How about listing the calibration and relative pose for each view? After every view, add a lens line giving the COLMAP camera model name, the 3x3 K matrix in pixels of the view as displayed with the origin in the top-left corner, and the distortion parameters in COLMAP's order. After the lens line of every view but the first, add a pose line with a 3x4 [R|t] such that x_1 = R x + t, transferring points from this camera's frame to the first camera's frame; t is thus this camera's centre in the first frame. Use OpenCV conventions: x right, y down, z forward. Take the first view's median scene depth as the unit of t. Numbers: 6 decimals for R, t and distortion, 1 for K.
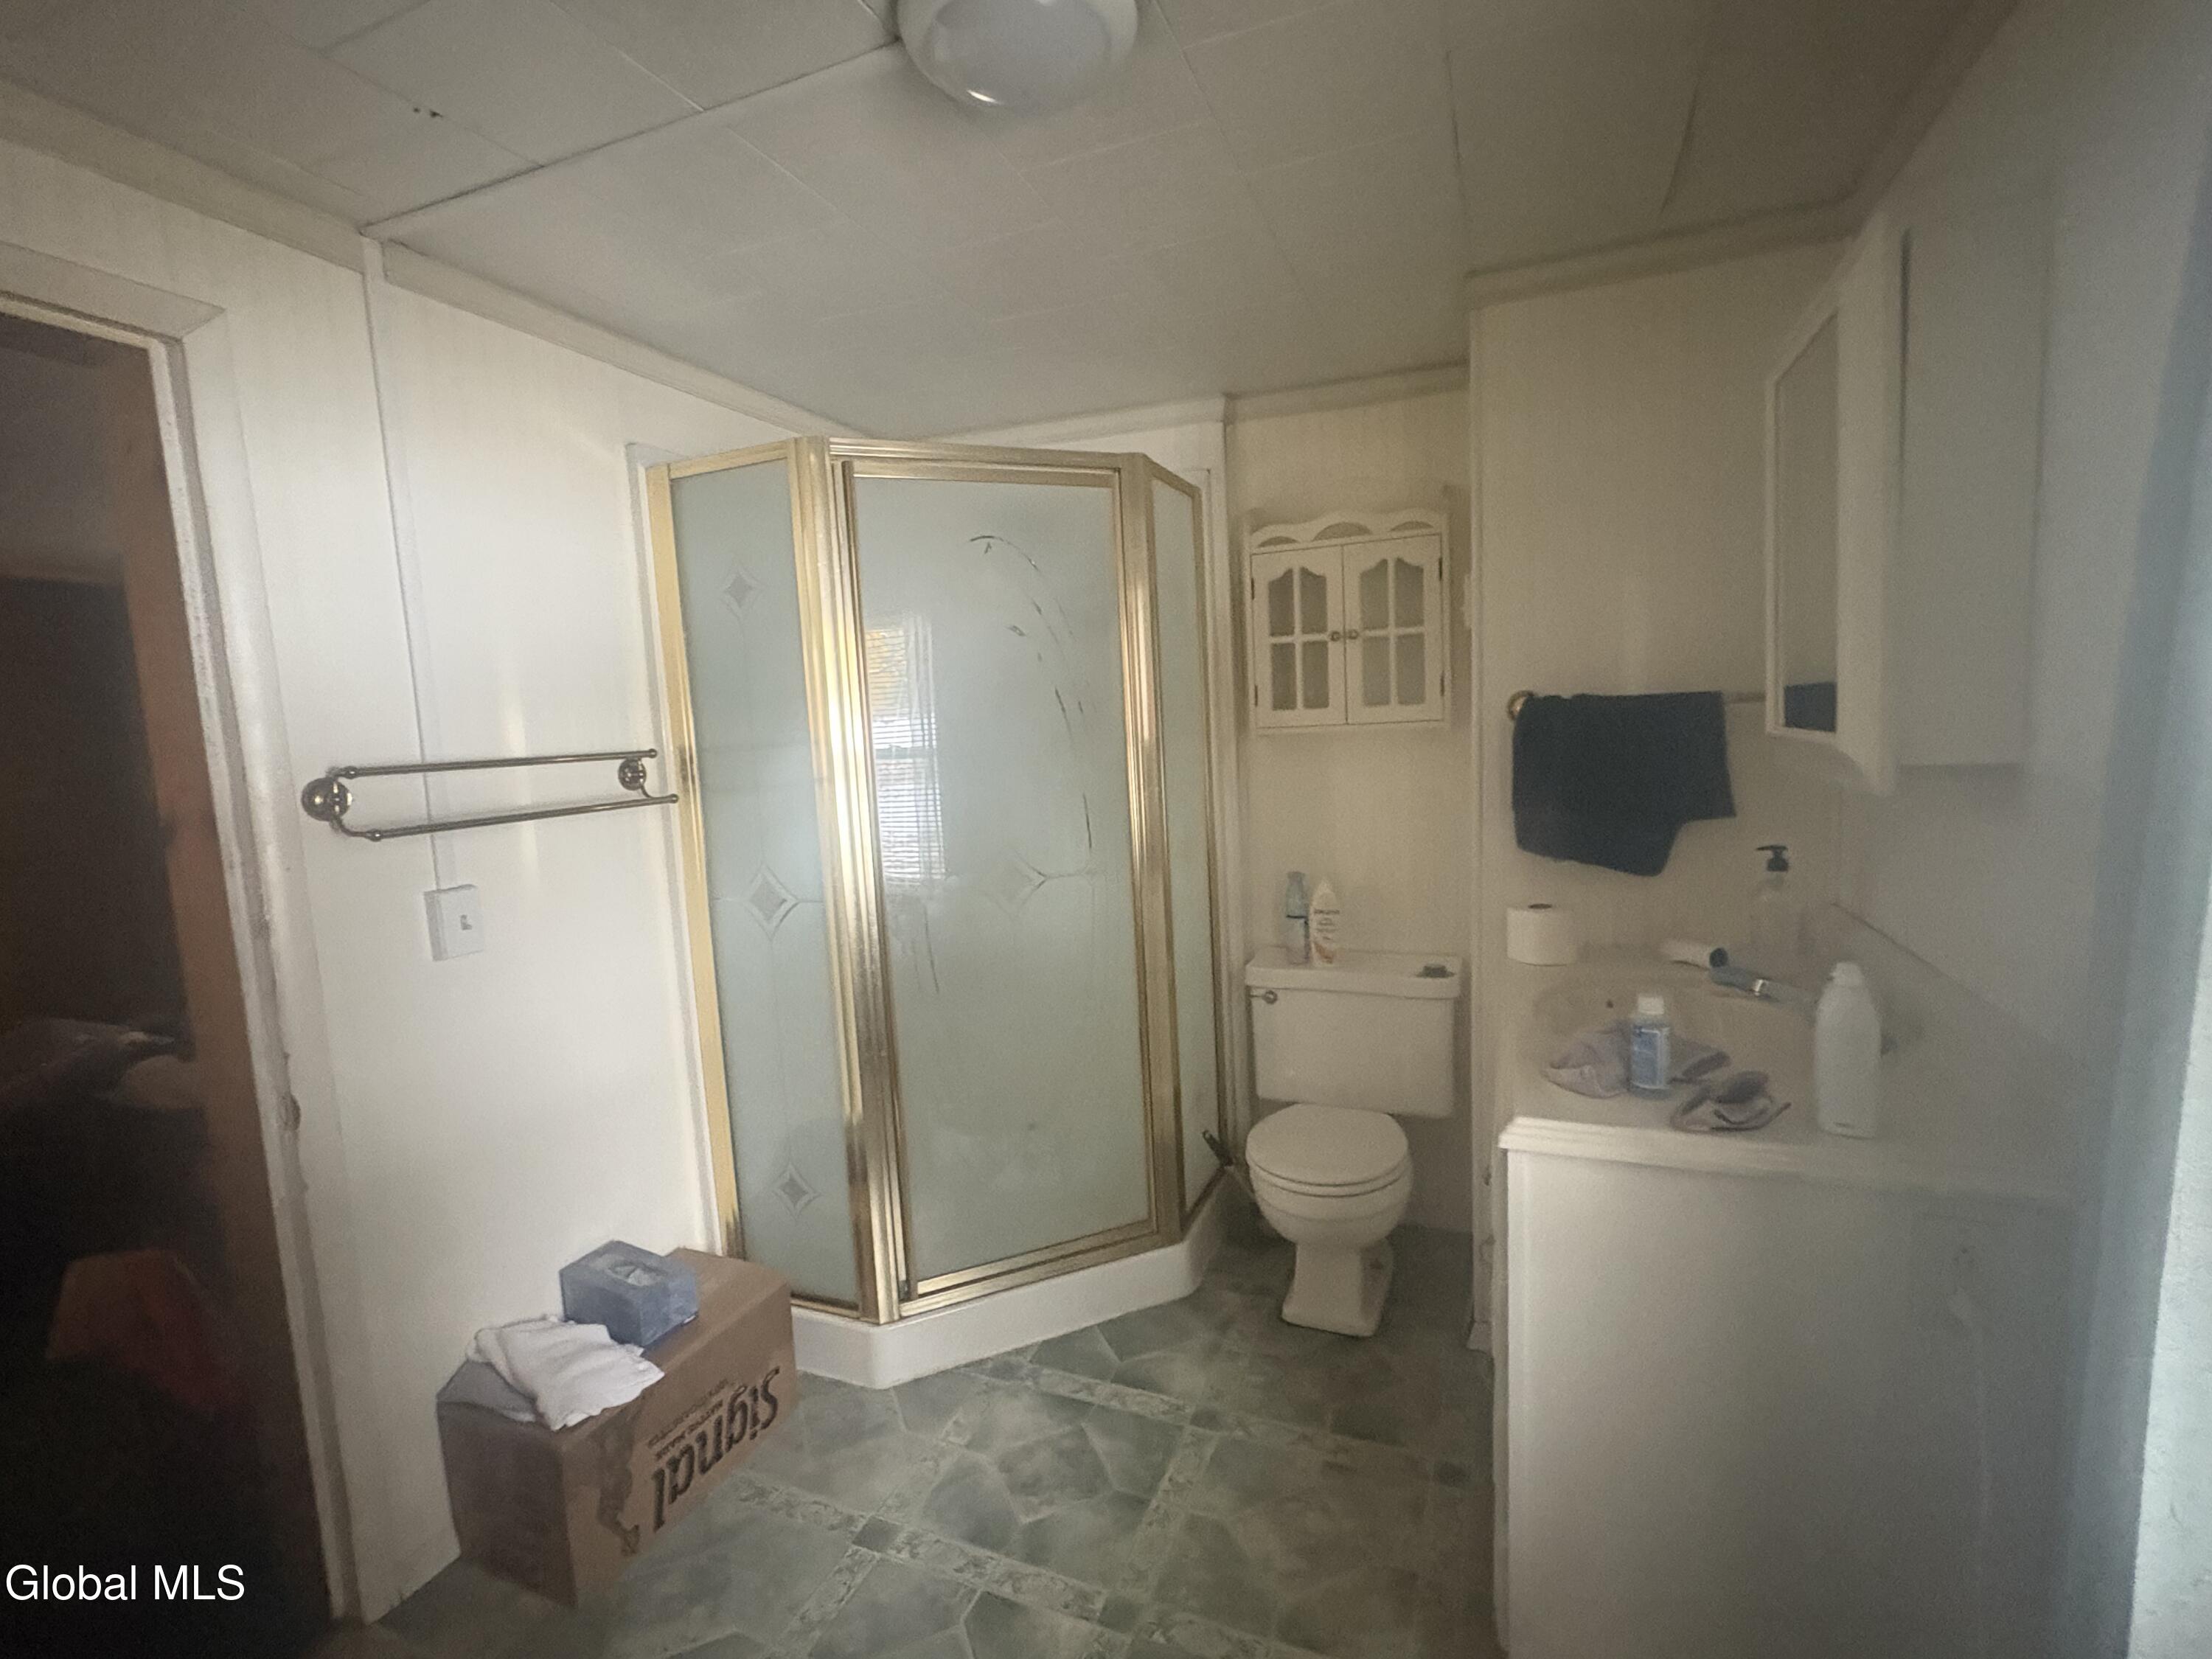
lens RADIAL K [[980.7, 0, 1108.4], [0, 980.7, 832.1], [0, 0, 1]] dist [-0.000736, 0.000167]
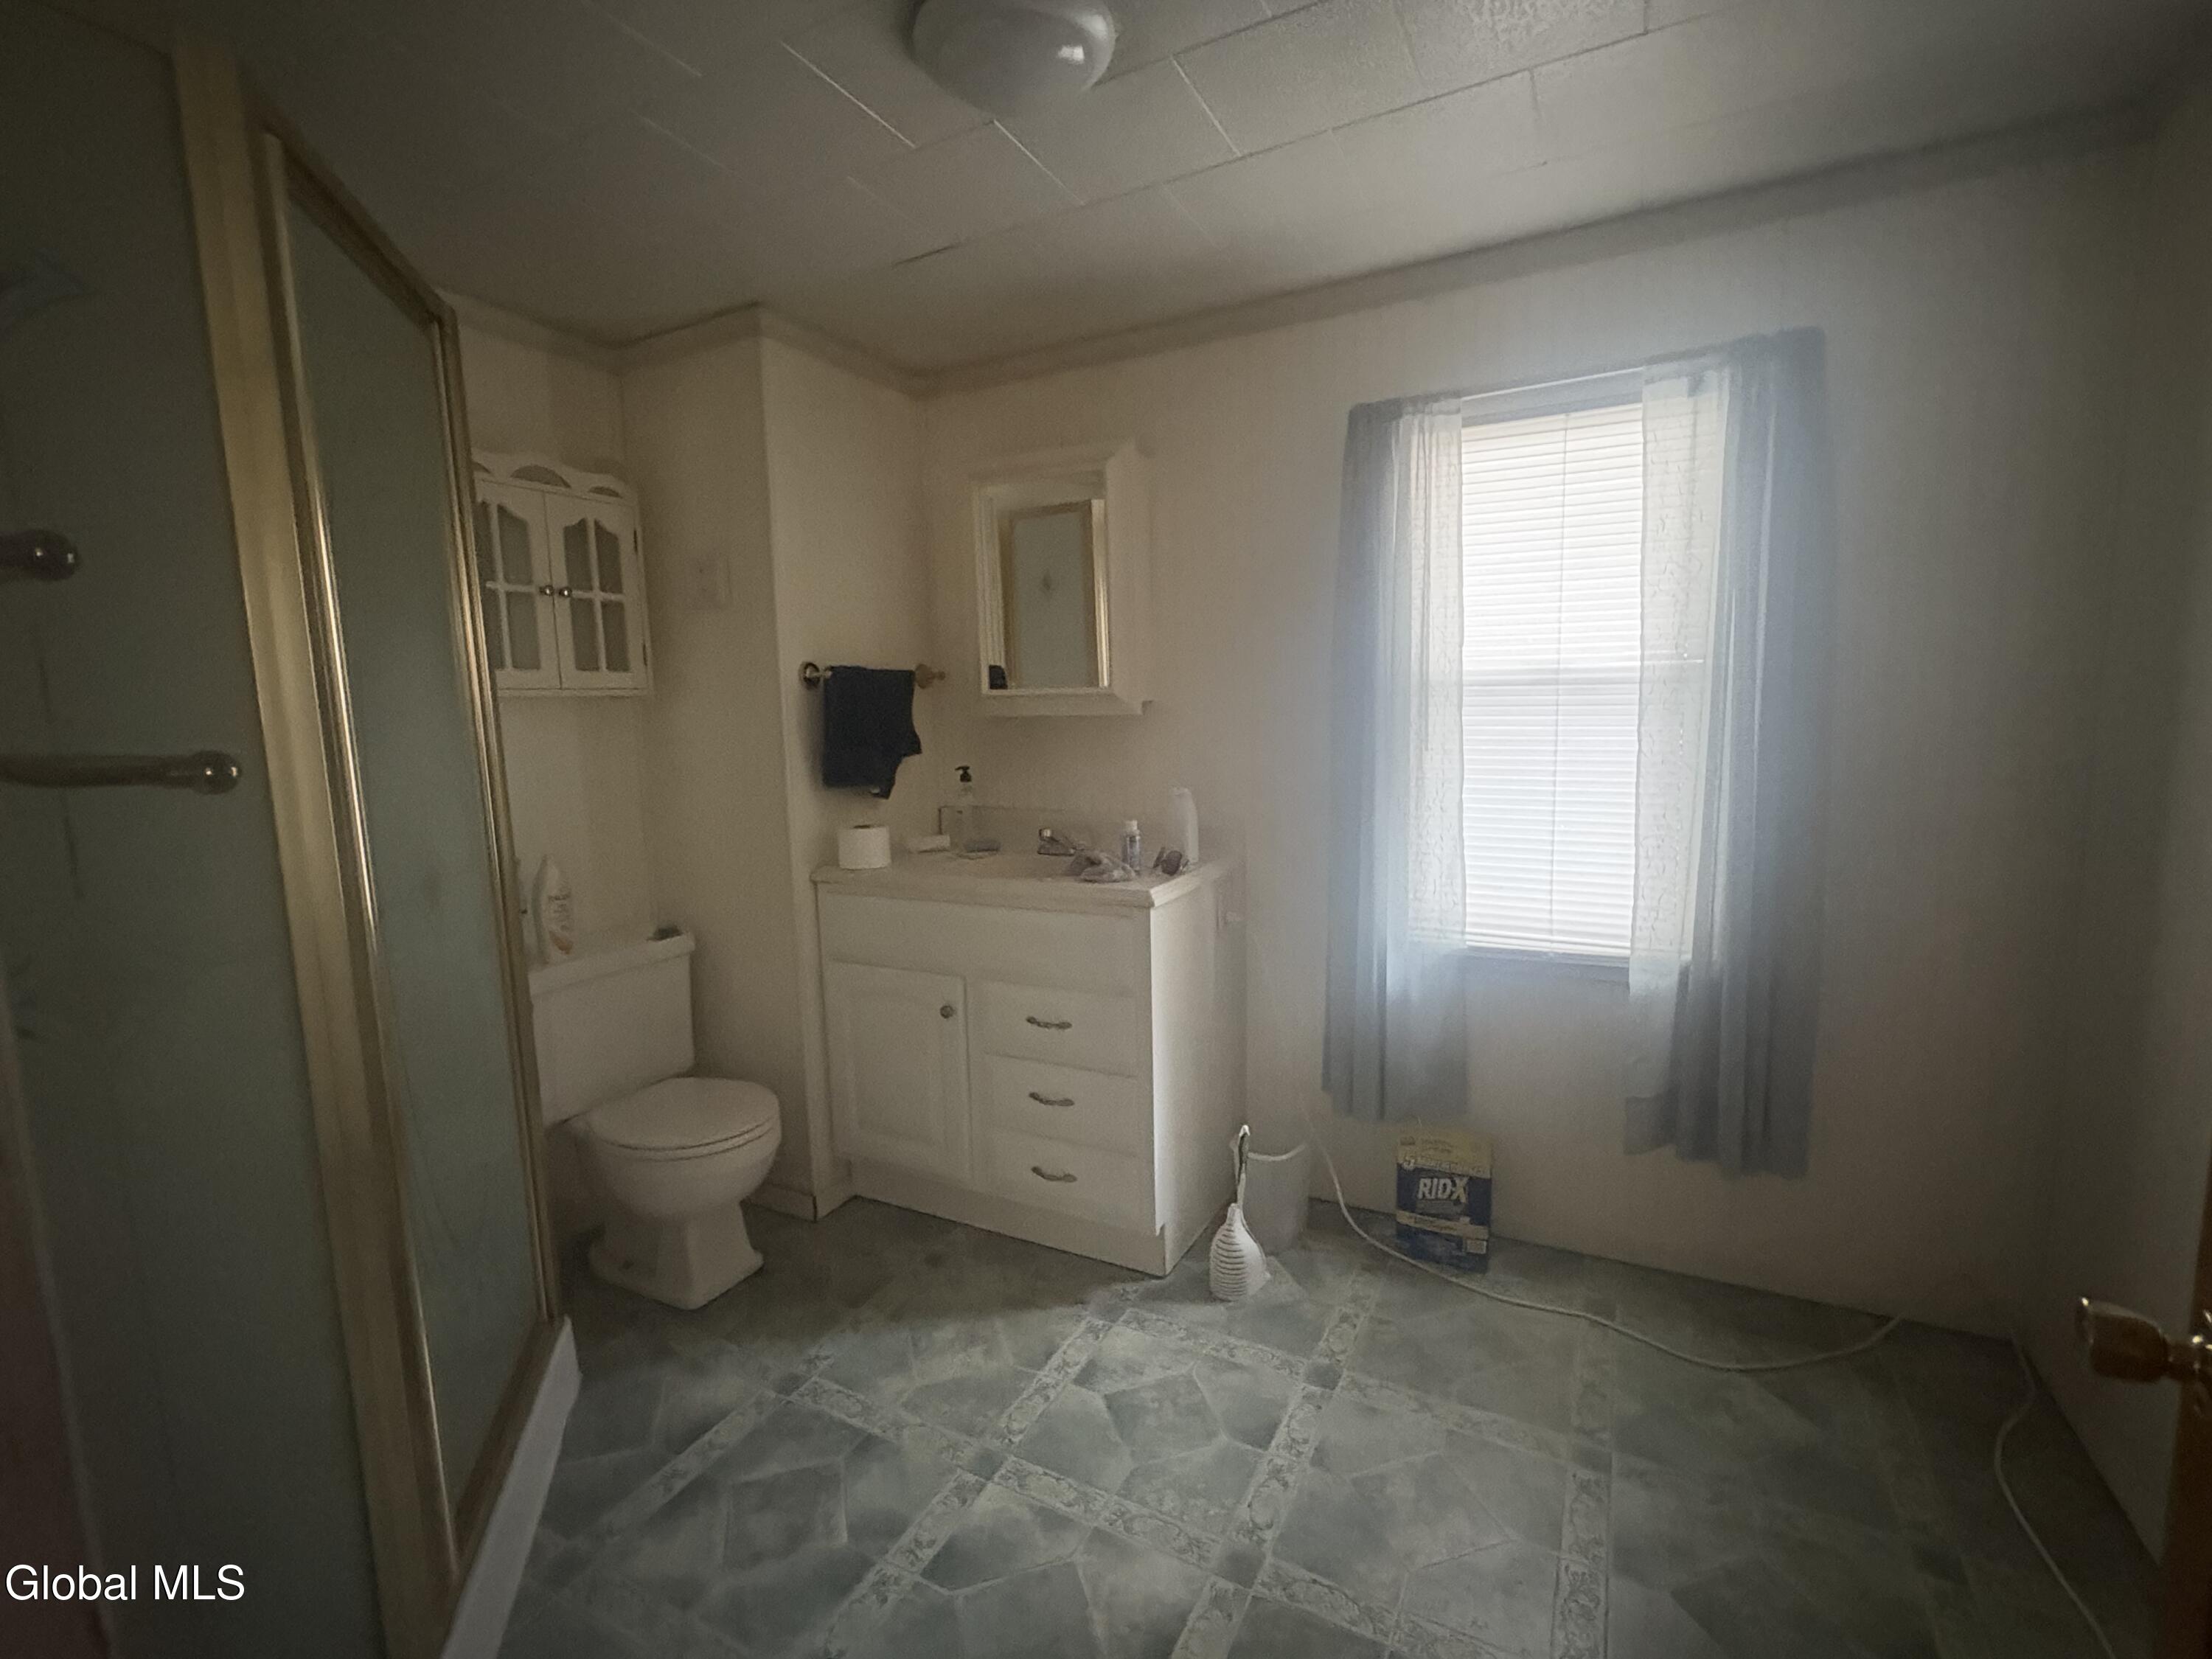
lens RADIAL K [[980.7, 0, 1105.8], [0, 980.7, 824.3], [0, 0, 1]] dist [-0.000736, 0.000167]
pose [[0.092321, -0.077982, 0.992671, -0.649148], [0.131727, 0.989123, 0.065452, 0.023488], [-0.986978, 0.124719, 0.101589, 0.429328]]
